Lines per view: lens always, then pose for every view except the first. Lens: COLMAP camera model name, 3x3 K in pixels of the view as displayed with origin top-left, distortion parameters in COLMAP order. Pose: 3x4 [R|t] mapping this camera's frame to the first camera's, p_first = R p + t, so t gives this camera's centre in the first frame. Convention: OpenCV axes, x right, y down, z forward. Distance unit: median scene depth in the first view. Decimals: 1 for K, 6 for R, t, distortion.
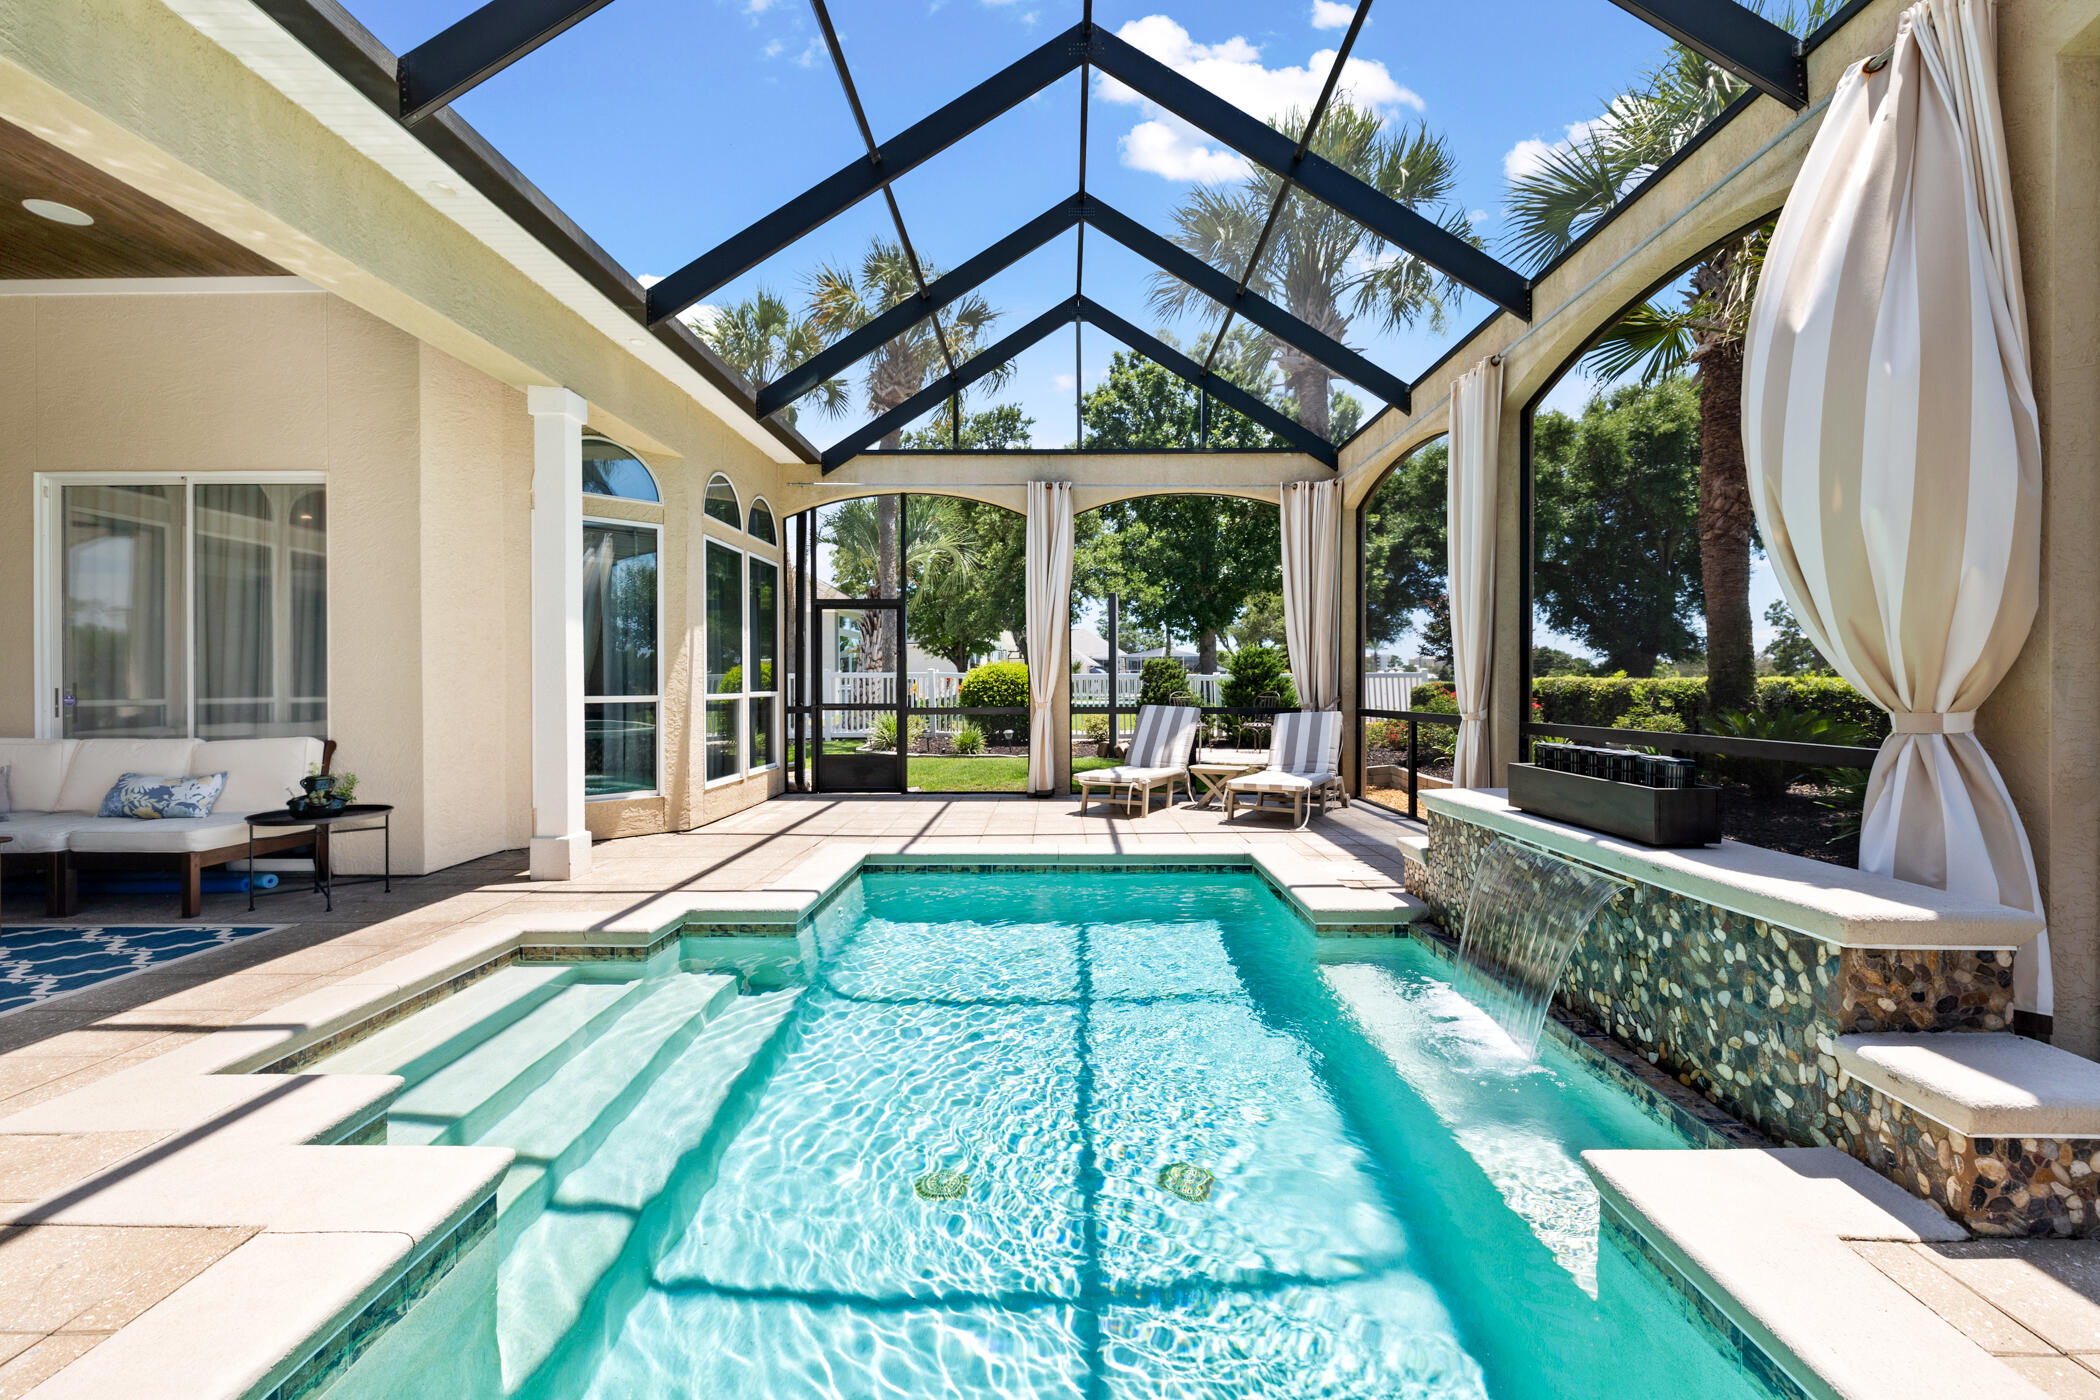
lens RADIAL K [[885.4, 0, 1048.2], [0, 885.4, 691.1], [0, 0, 1]] dist [0.002283, -0.000795]
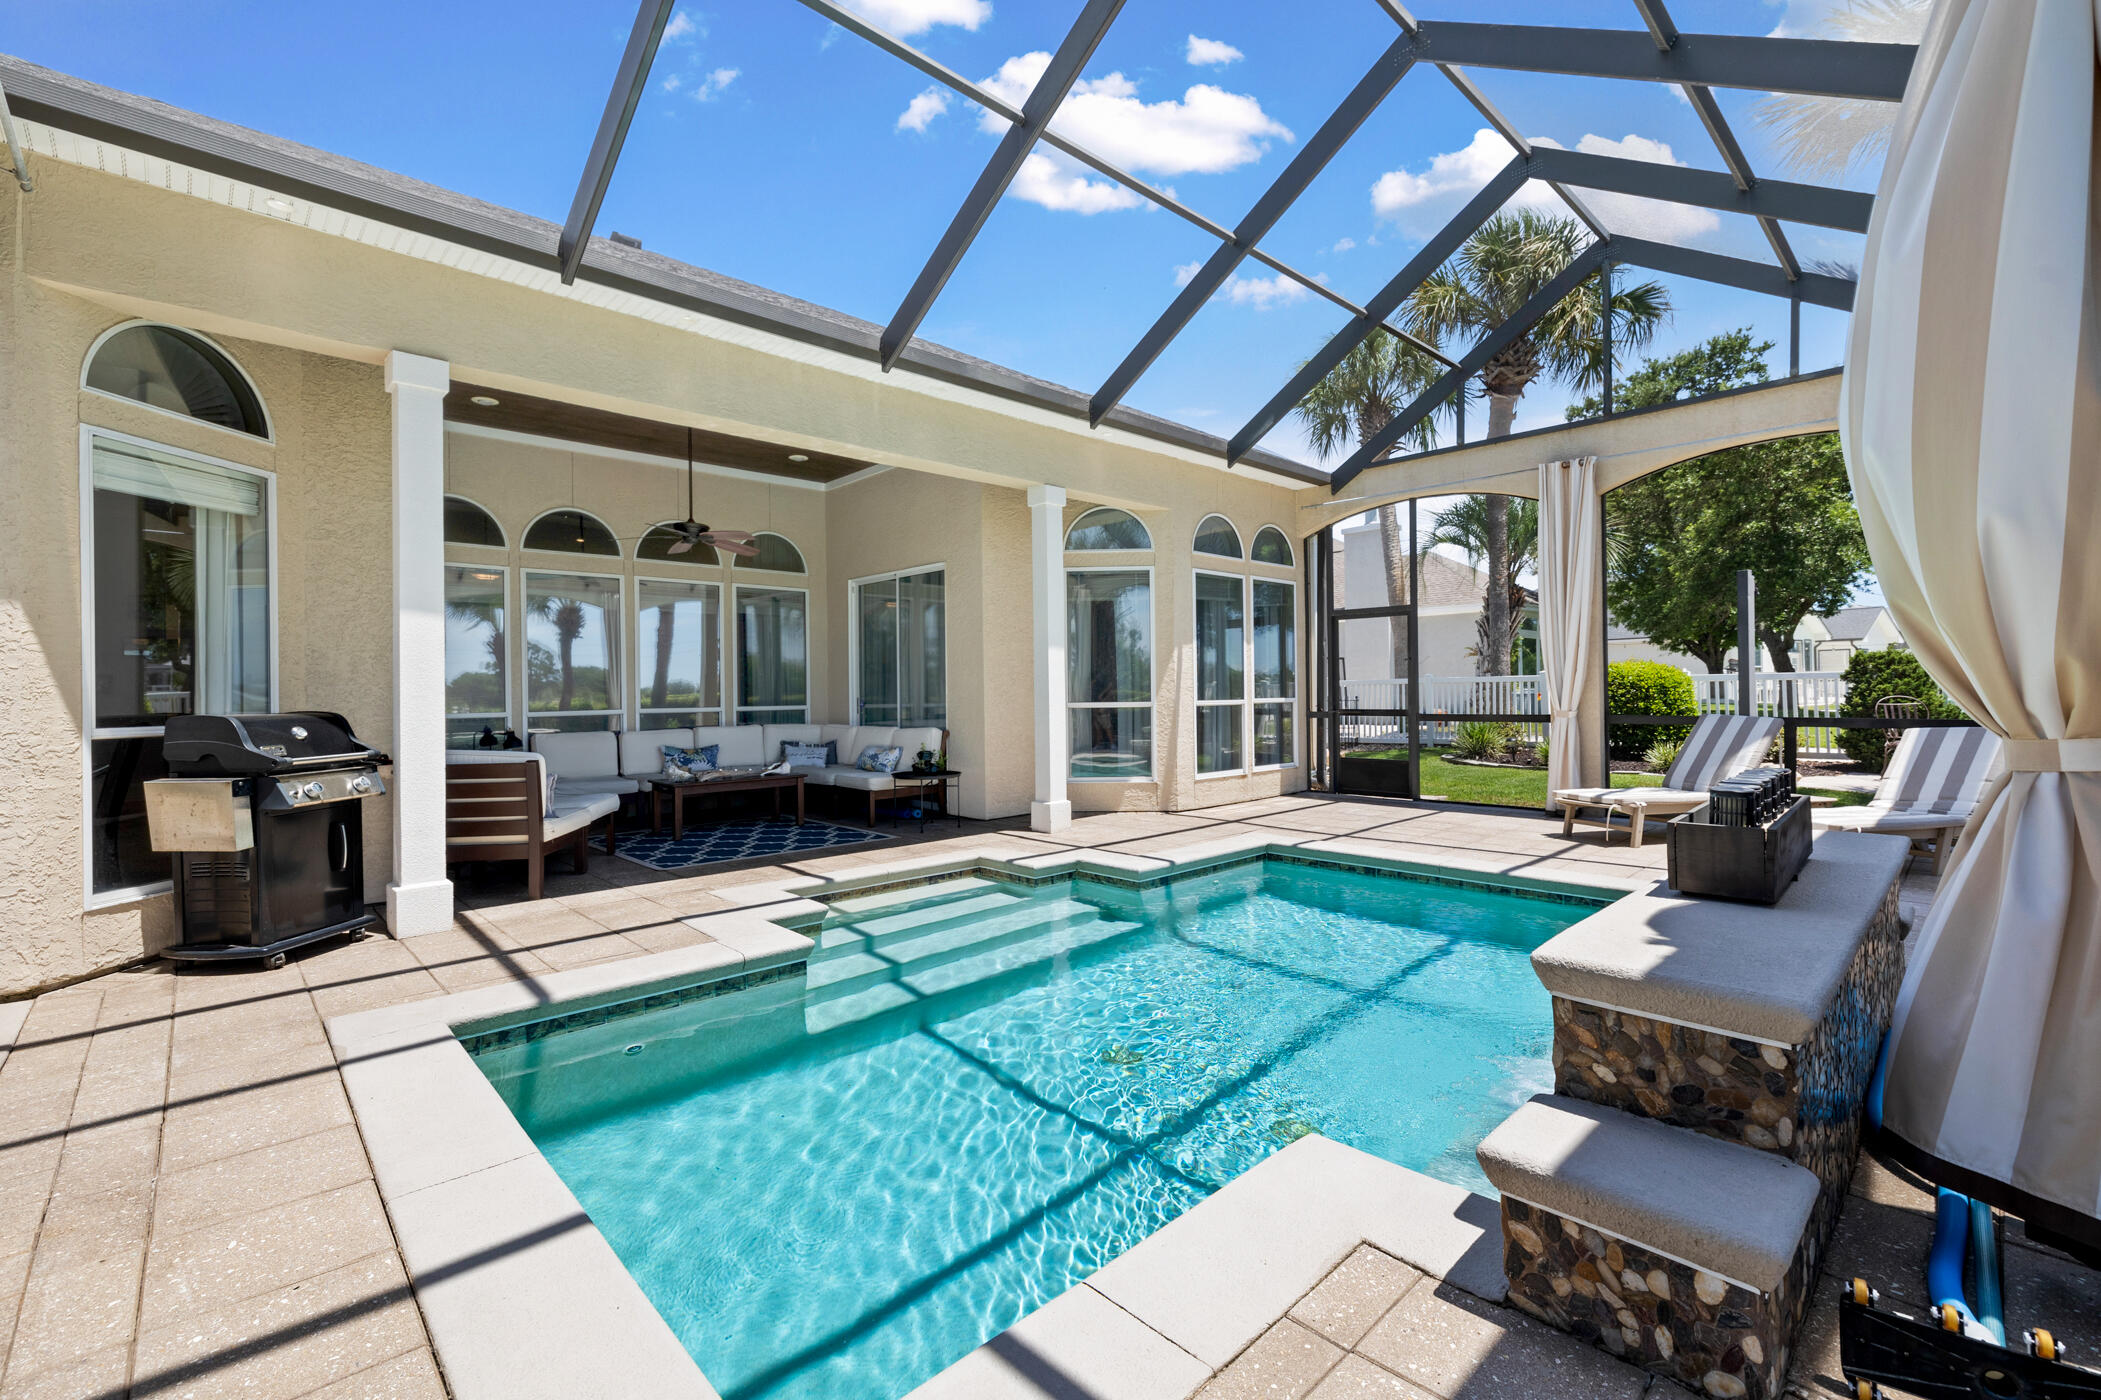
lens RADIAL K [[885.9, 0, 1036.6], [0, 885.9, 694.8], [0, 0, 1]] dist [0.002283, -0.000795]
pose [[0.695703, -0.004011, -0.718318, 0.814835], [0.003766, 0.999991, -0.001937, -0.007119], [0.718319, -0.001357, 0.695712, 0.011456]]
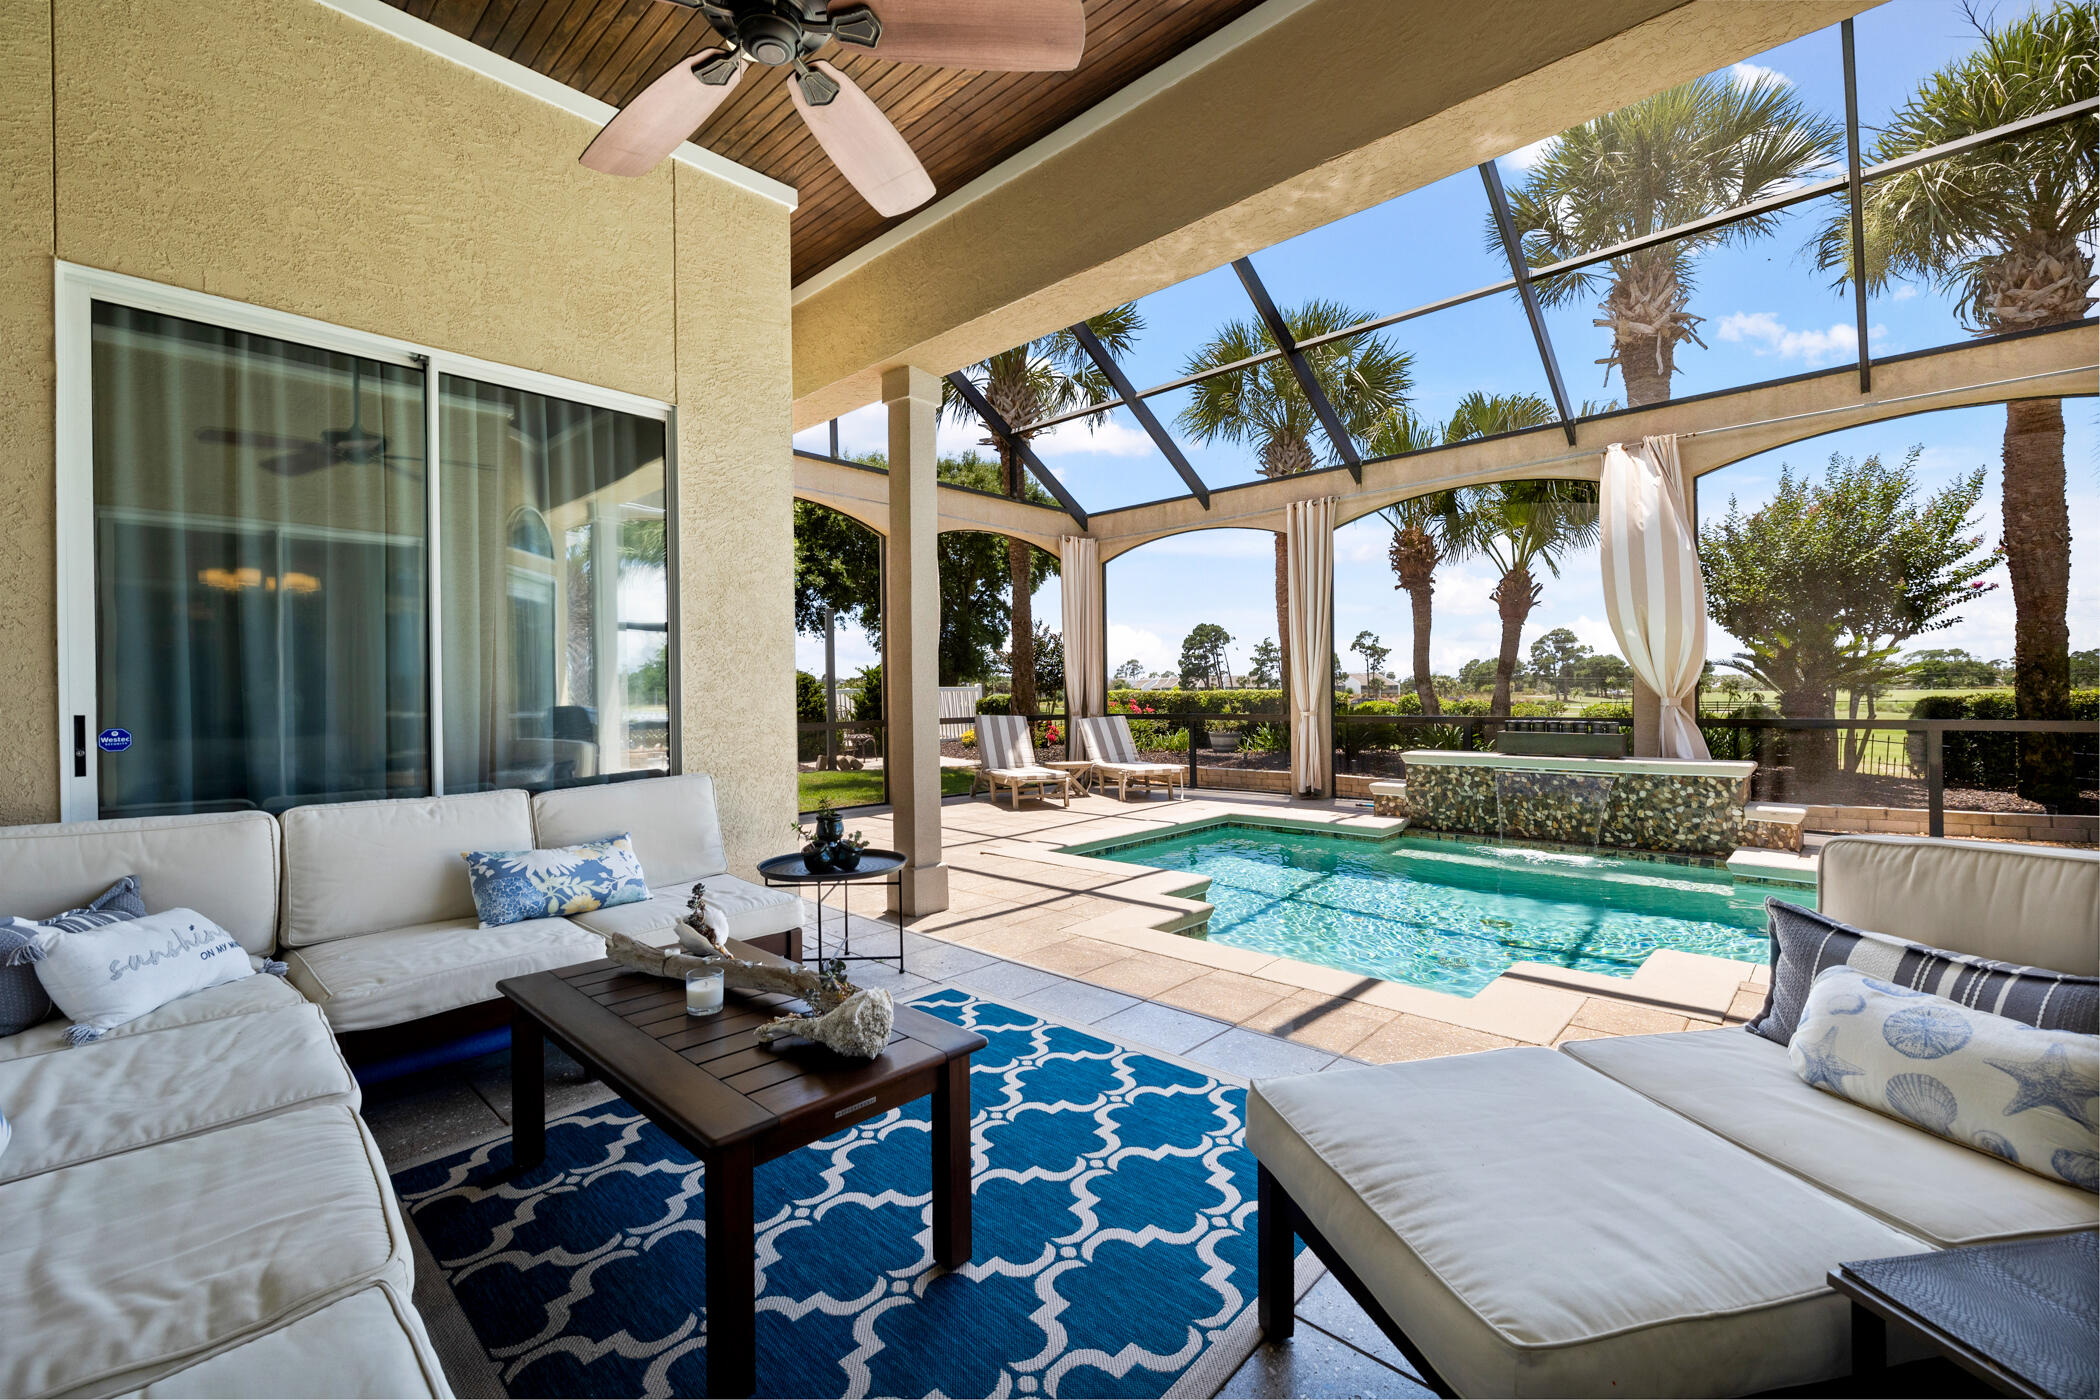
lens RADIAL K [[885.4, 0, 1050.5], [0, 885.4, 695.3], [0, 0, 1]] dist [0.002283, -0.000795]
pose [[0.667559, -0.006445, 0.744529, -2.027652], [0.015288, 0.999870, -0.005051, -0.006739], [-0.744400, 0.014754, 0.667571, 0.521458]]
